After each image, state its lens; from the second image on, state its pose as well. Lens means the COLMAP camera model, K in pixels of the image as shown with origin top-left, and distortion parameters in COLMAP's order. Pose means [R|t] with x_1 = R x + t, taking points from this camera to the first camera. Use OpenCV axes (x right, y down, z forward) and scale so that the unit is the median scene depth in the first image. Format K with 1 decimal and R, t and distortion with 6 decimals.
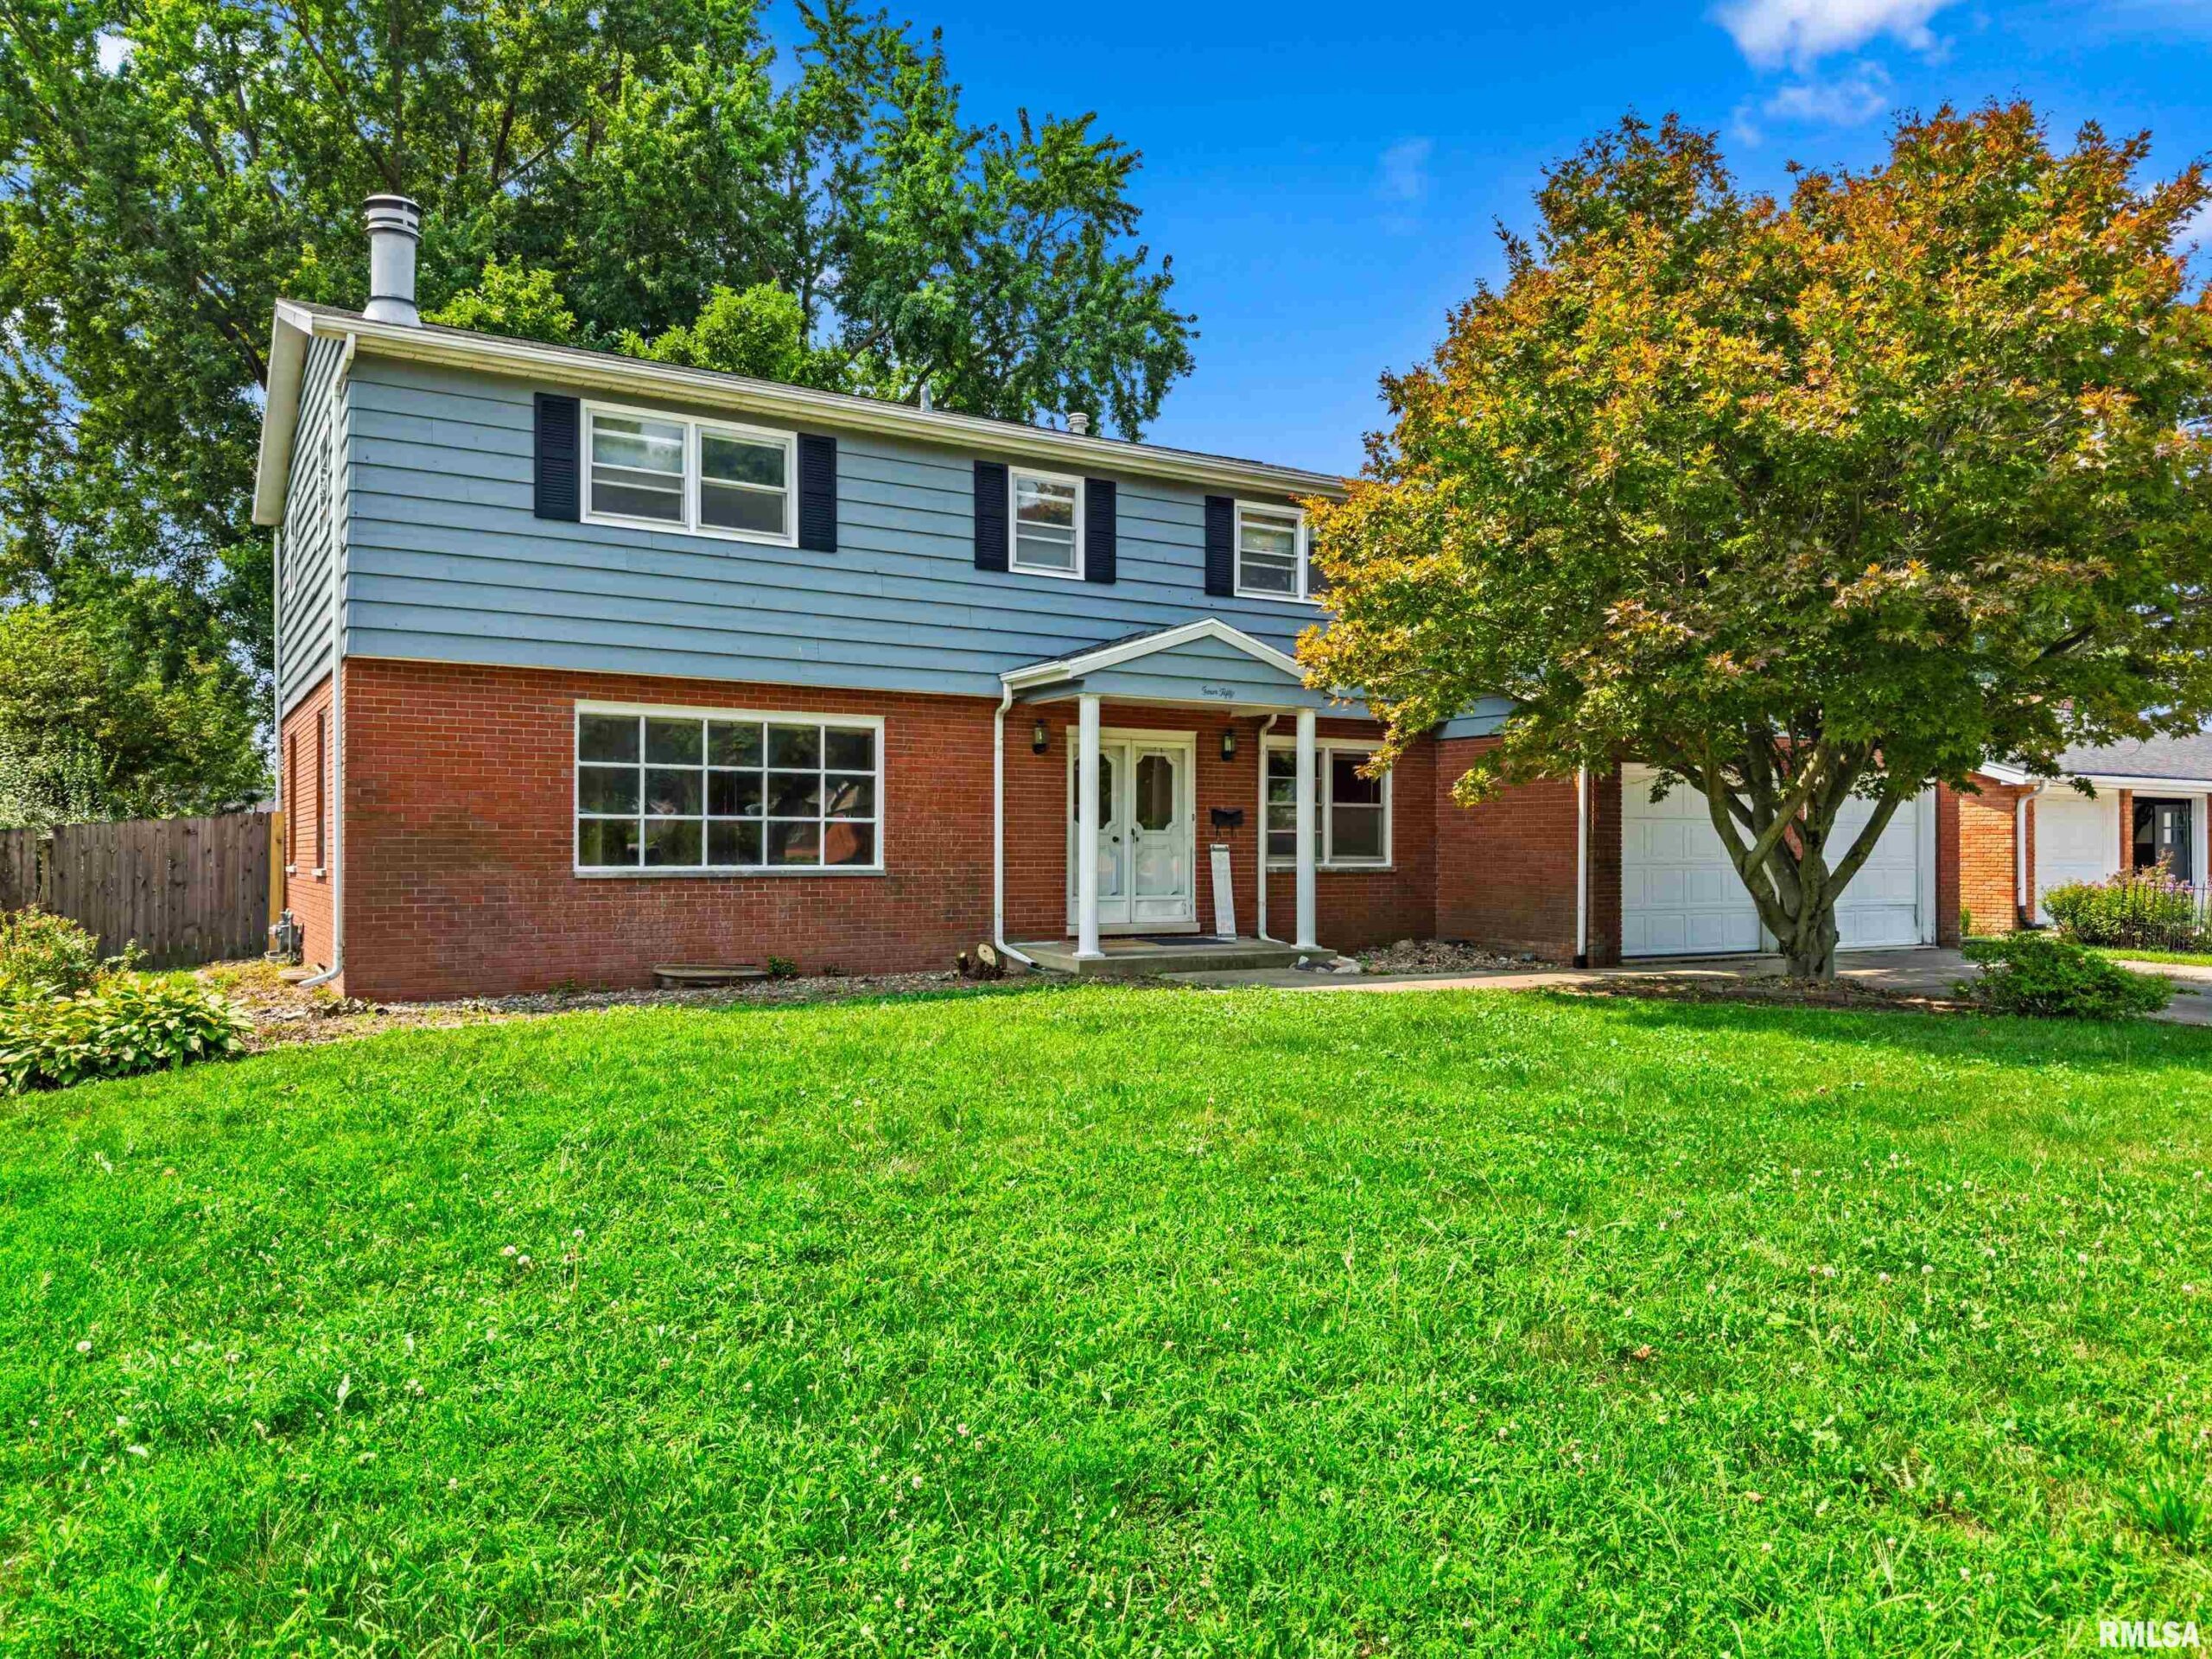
lens RADIAL K [[1553.2, 0, 1106.0], [0, 1553.2, 829.5], [0, 0, 1]] dist [0.083147, -0.000238]
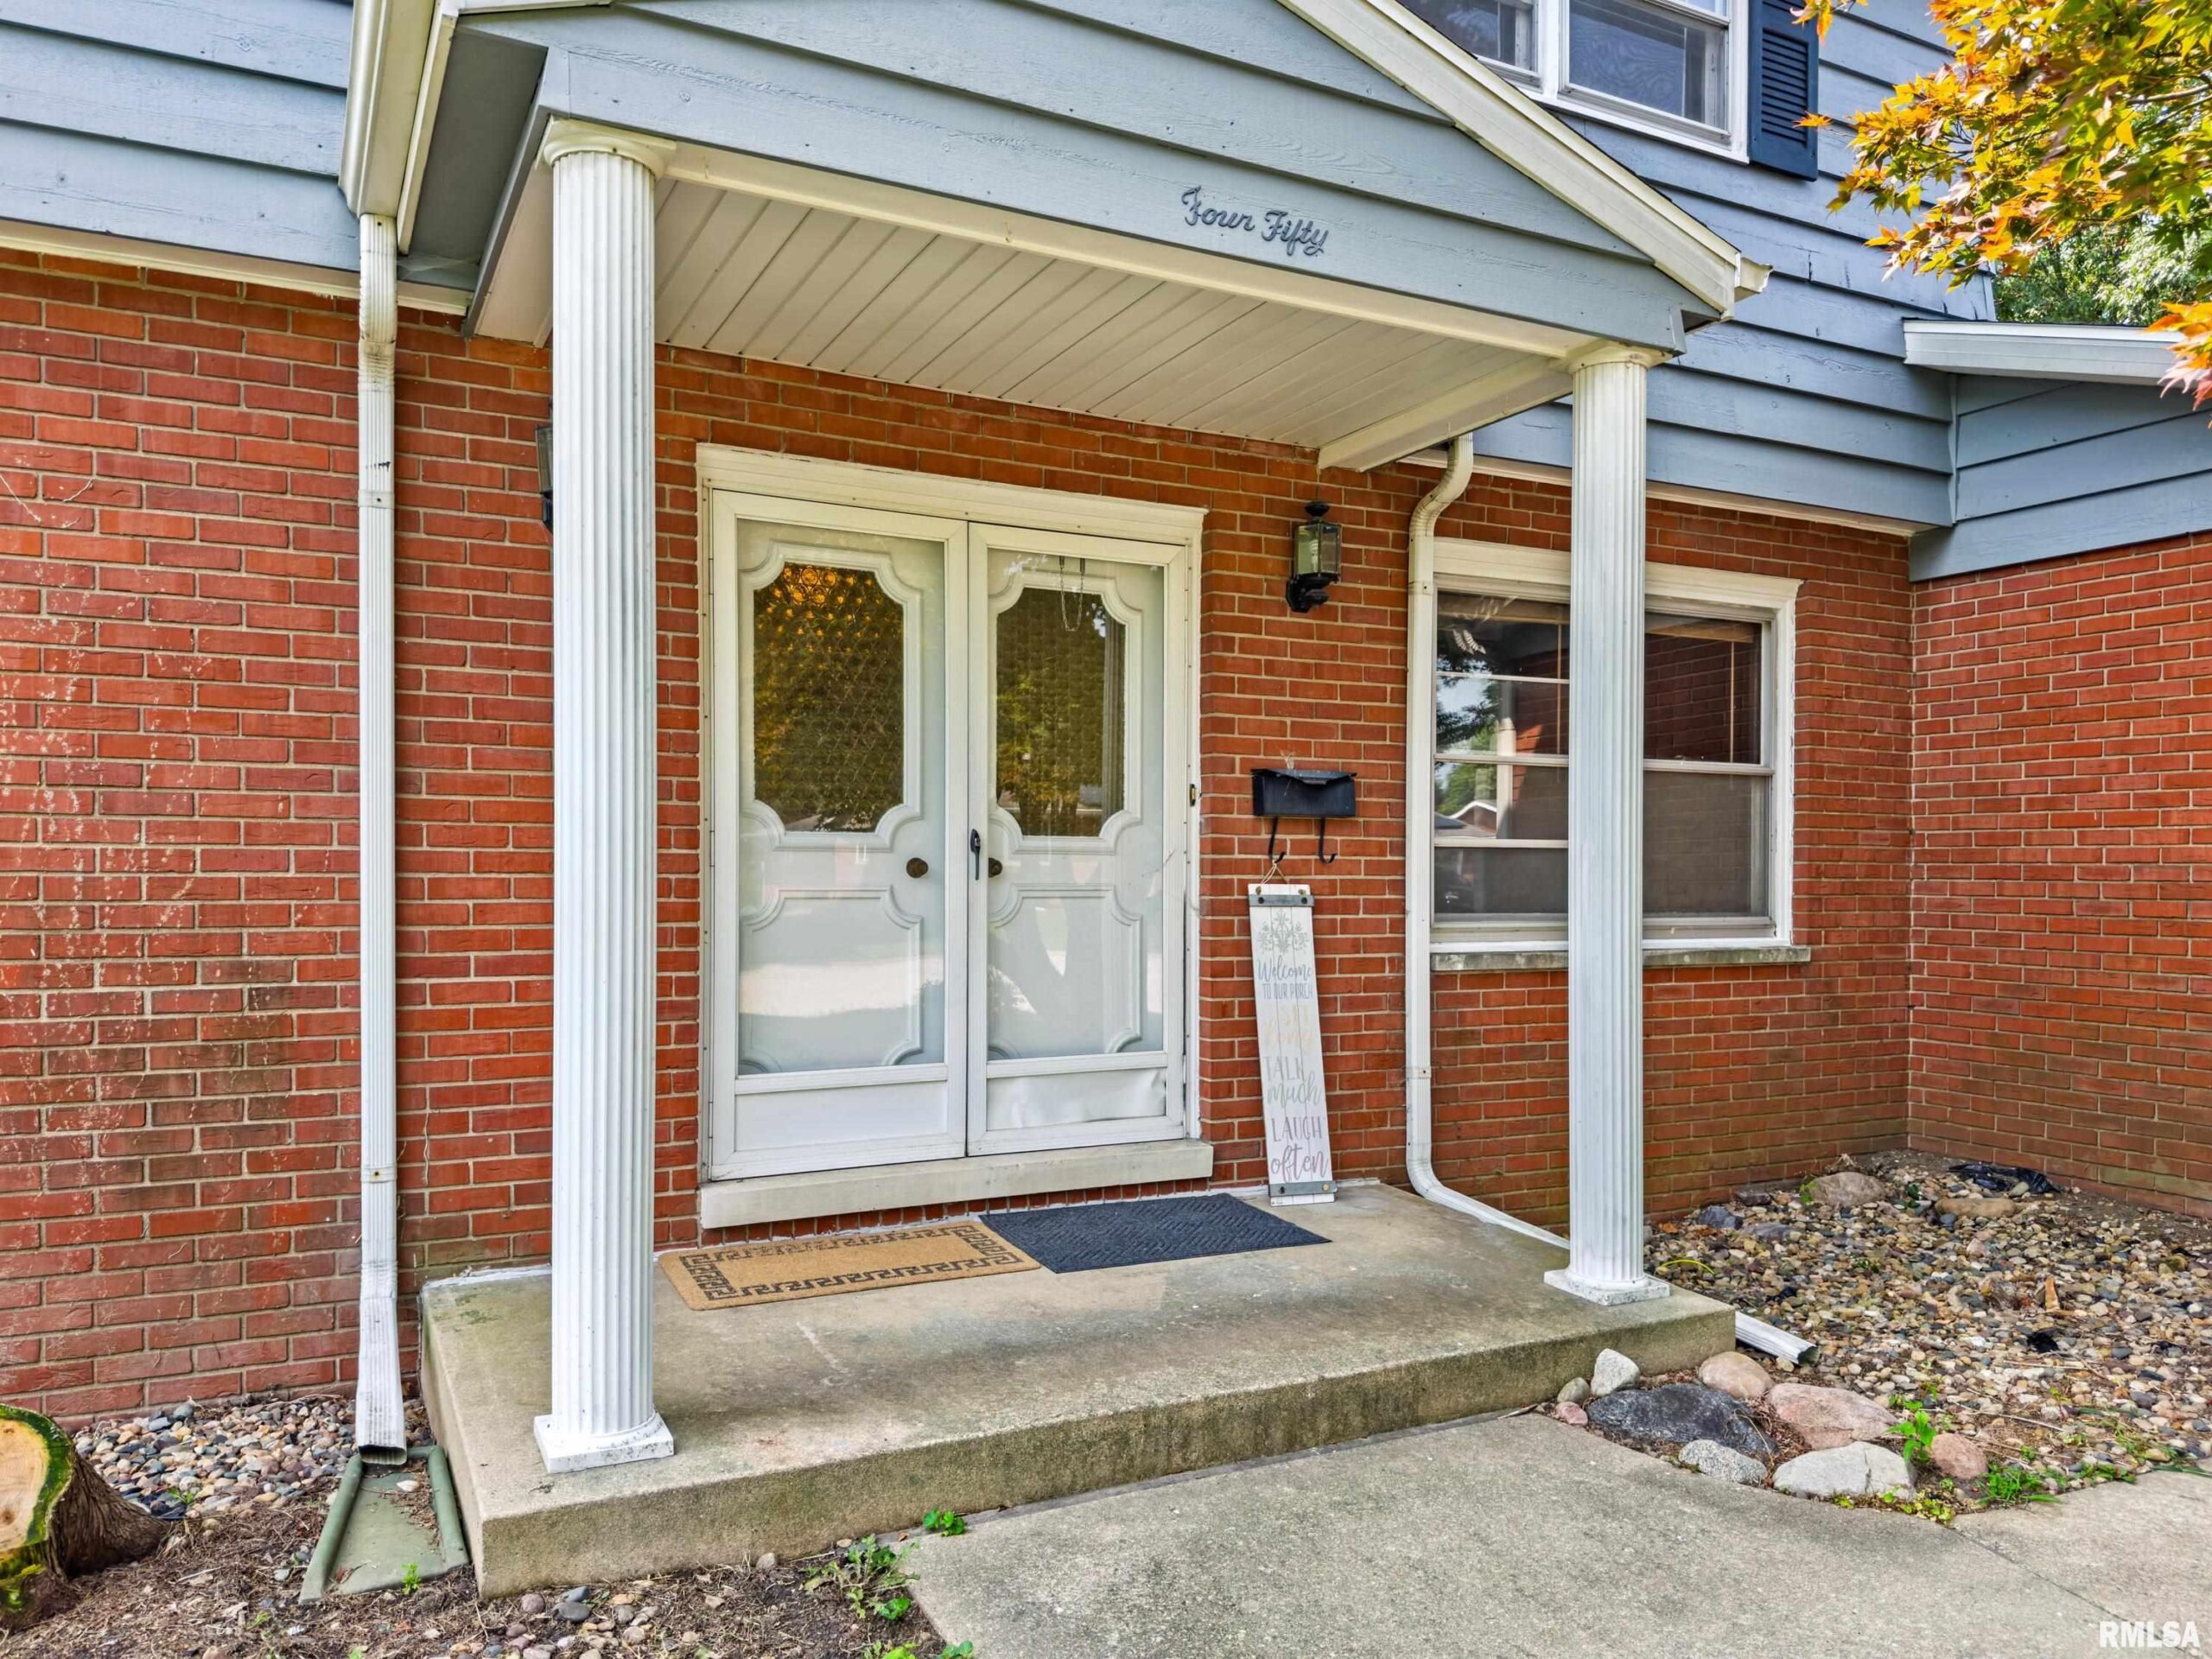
lens RADIAL K [[1571.8, 0, 1106.0], [0, 1571.8, 829.5], [0, 0, 1]] dist [-0.000846, -0.002452]
pose [[0.998475, 0.004729, -0.055010, 0.063146], [-0.004655, 0.999988, 0.001460, -0.001139], [0.055017, -0.001202, 0.998485, 0.780410]]
